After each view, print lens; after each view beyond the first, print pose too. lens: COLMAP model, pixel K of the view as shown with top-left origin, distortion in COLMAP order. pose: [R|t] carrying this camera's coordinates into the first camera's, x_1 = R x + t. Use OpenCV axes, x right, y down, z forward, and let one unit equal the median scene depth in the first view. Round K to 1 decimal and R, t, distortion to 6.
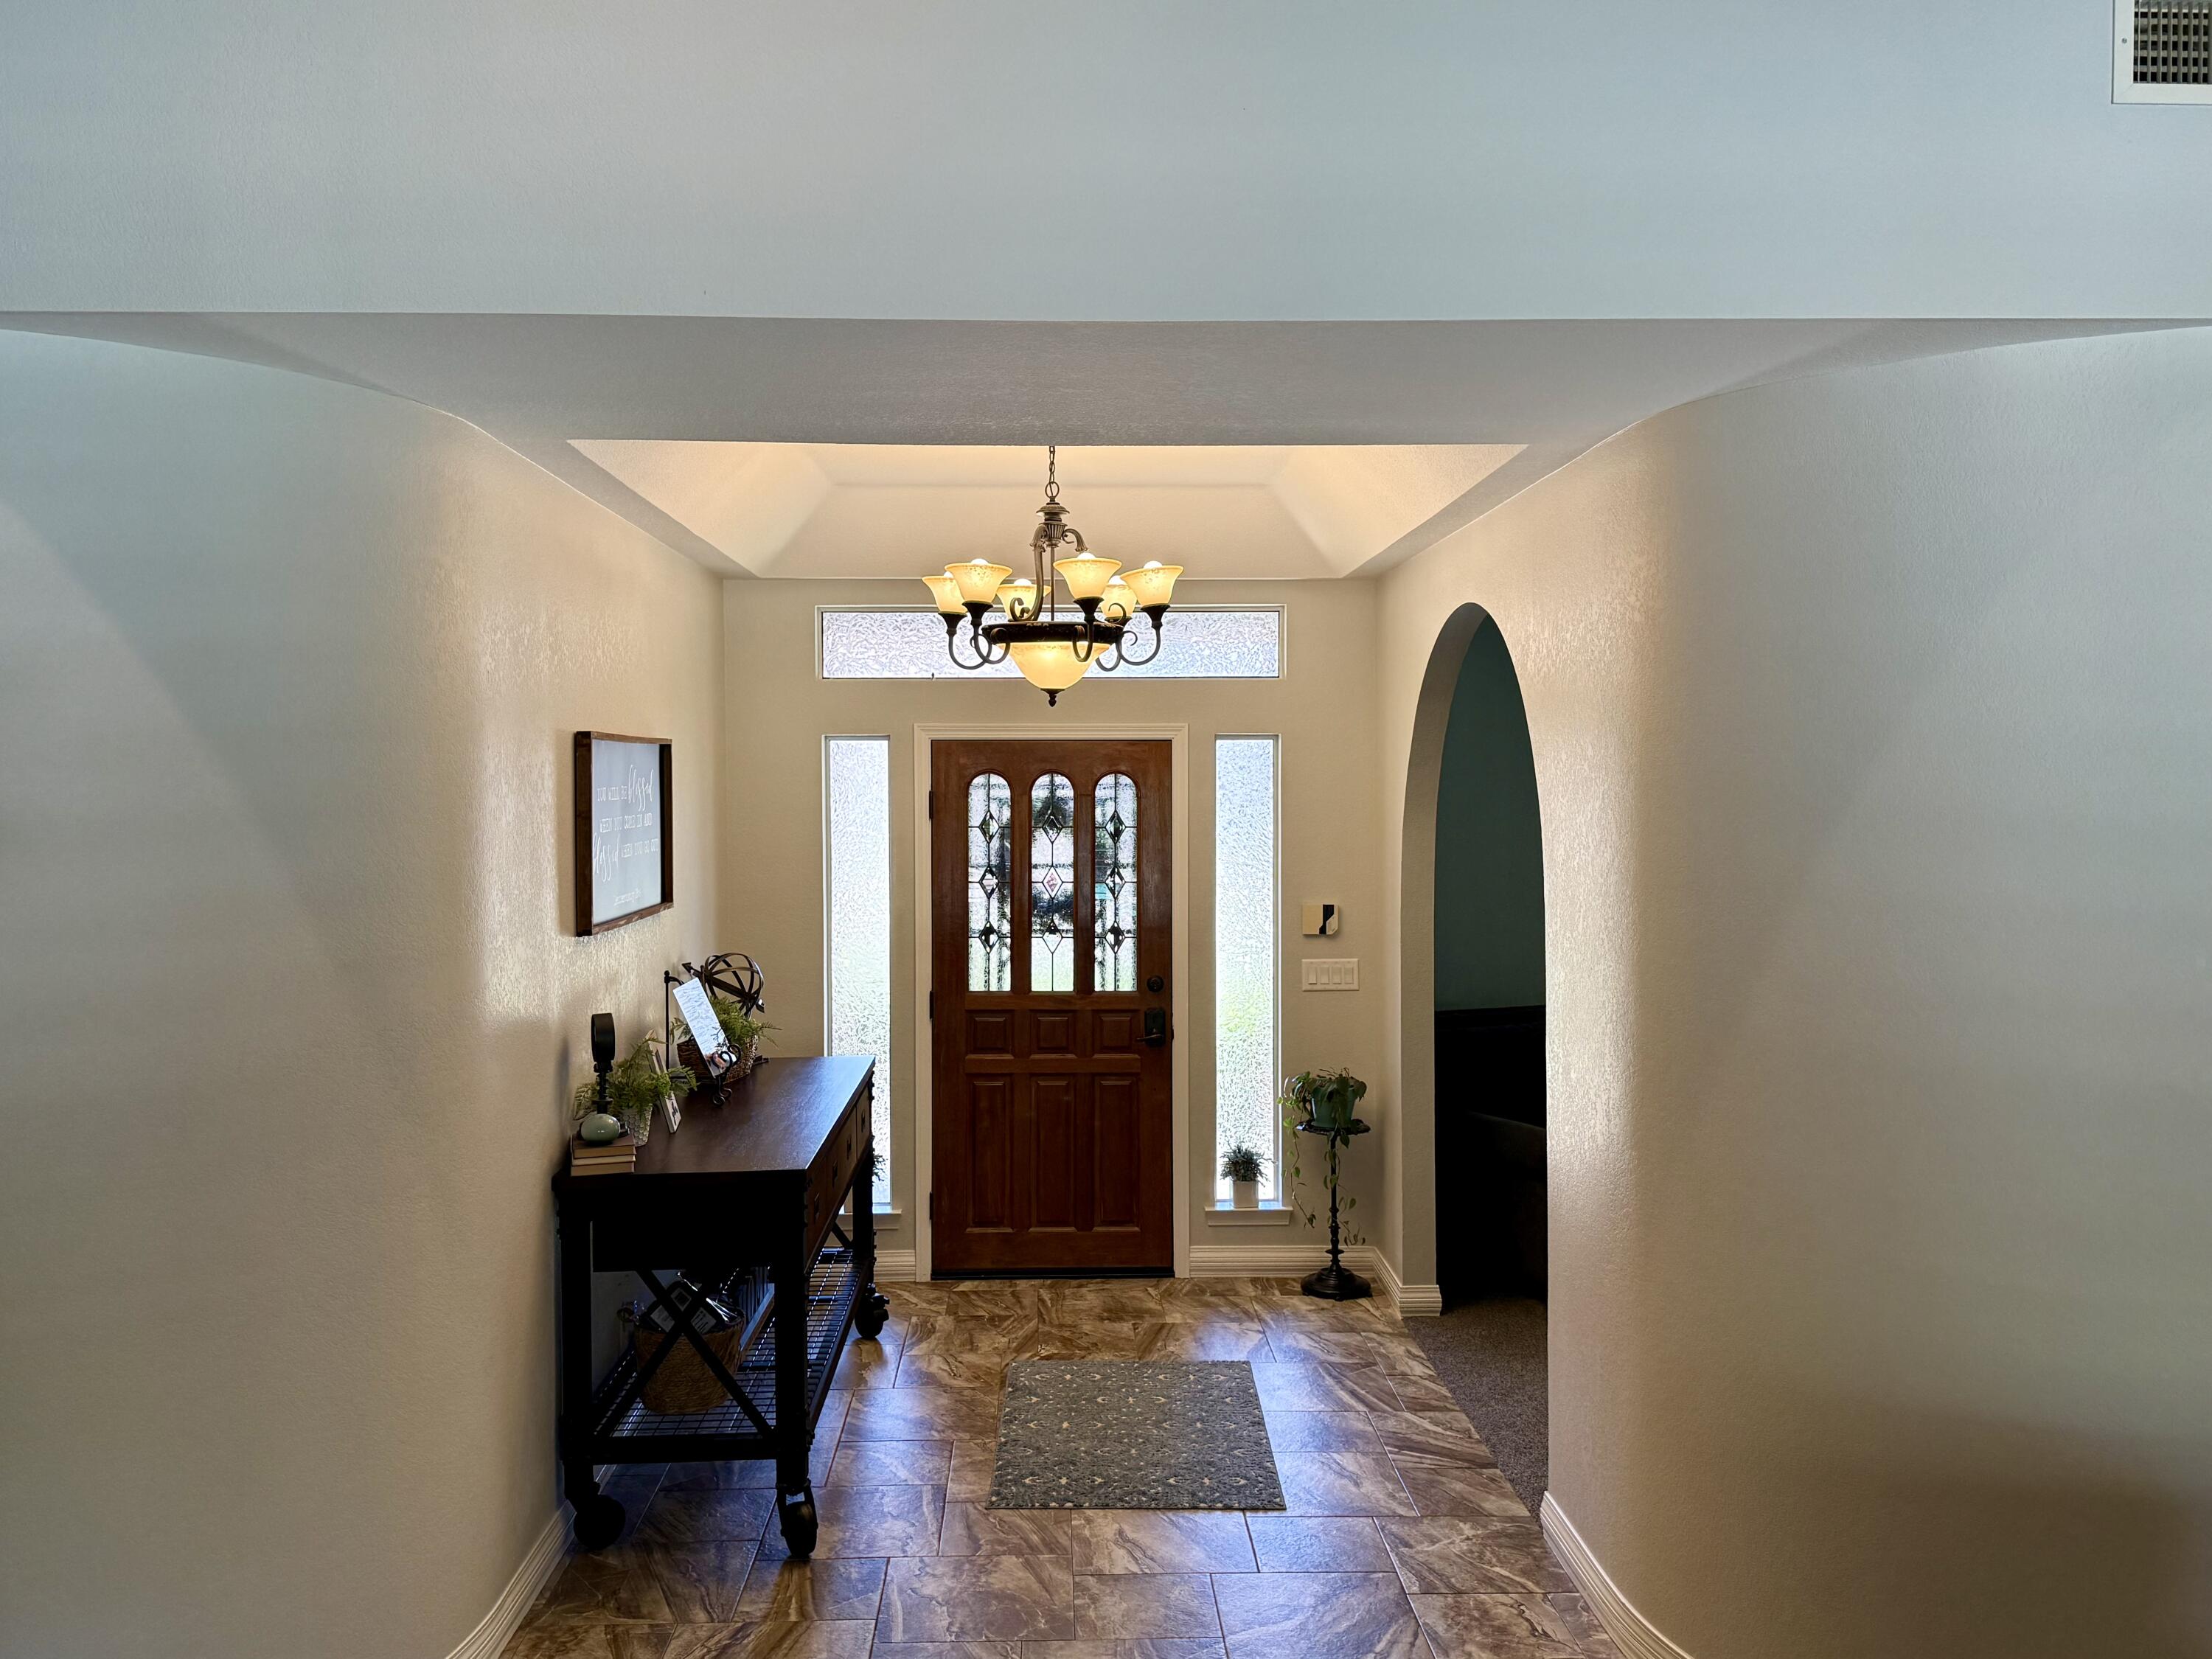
lens RADIAL K [[1876.8, 0, 1100.3], [0, 1876.8, 825.8], [0, 0, 1]] dist [0.067337, -0.148509]
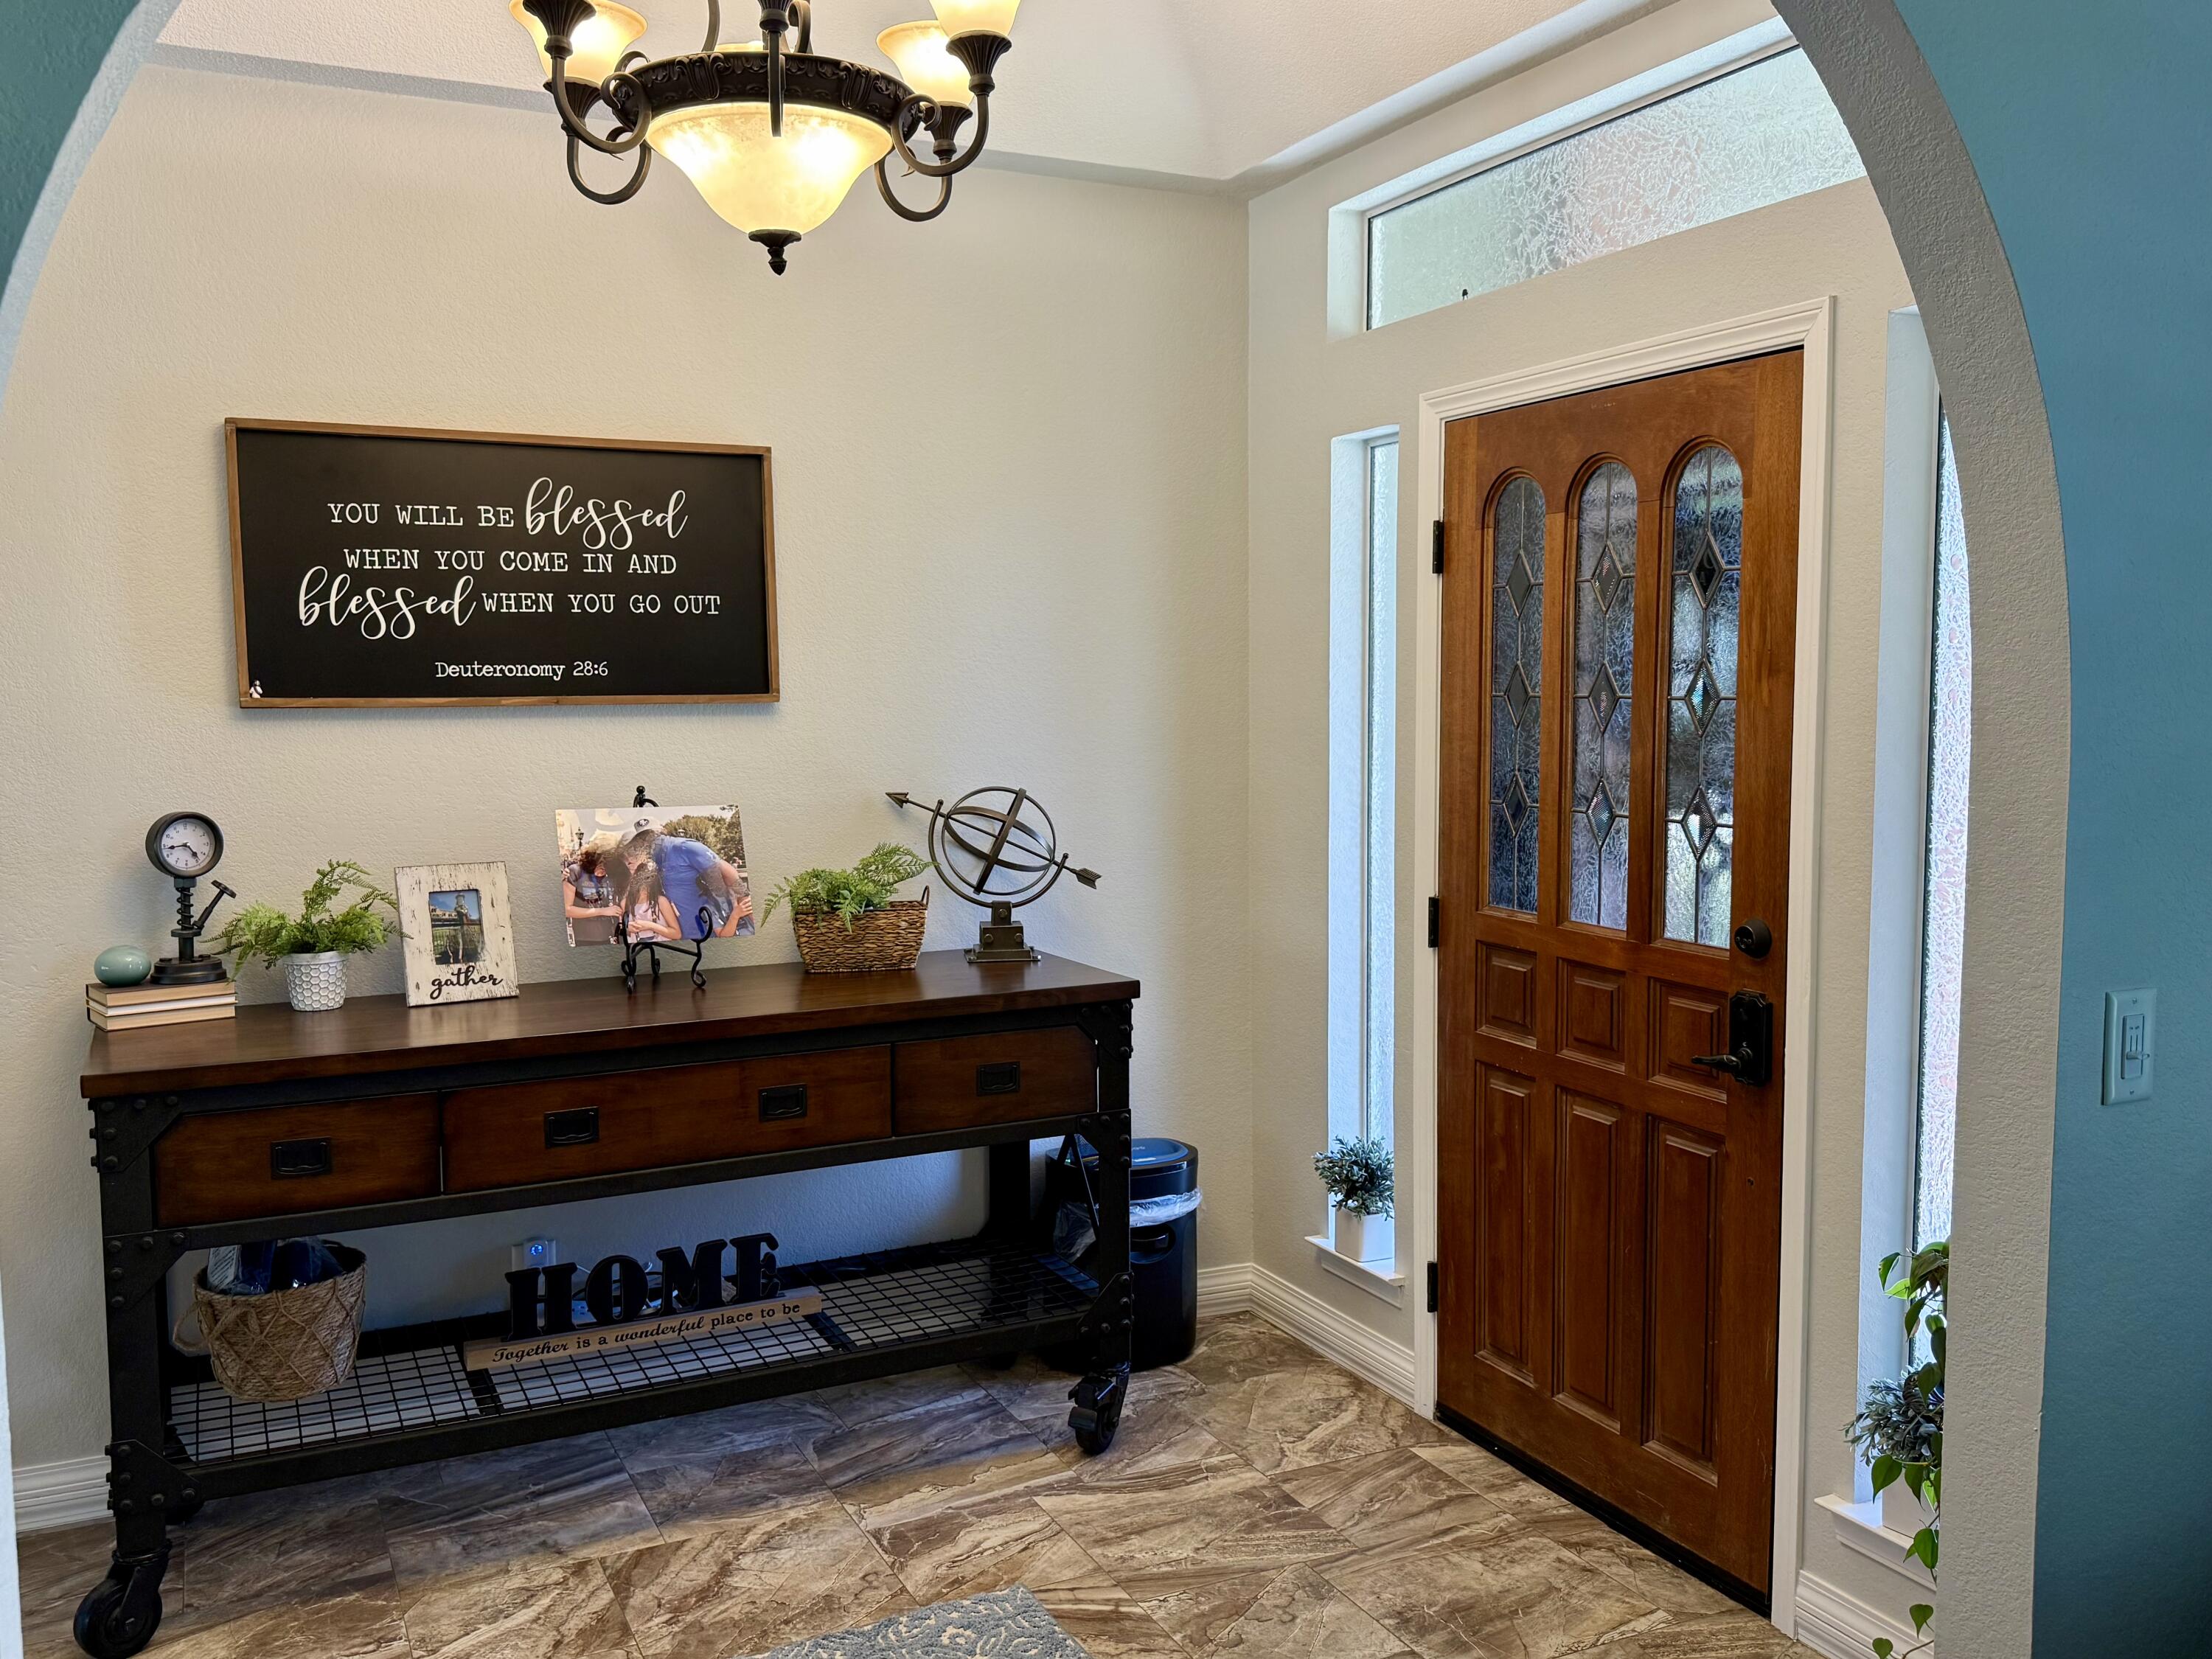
lens RADIAL K [[1876.8, 0, 1101.2], [0, 1876.8, 838.7], [0, 0, 1]] dist [0.067337, -0.148509]
pose [[0.405116, 0.086184, -0.910194, 0.367831], [-0.023820, 0.996204, 0.083726, 0.029969], [0.913955, -0.012238, 0.405631, 0.711850]]
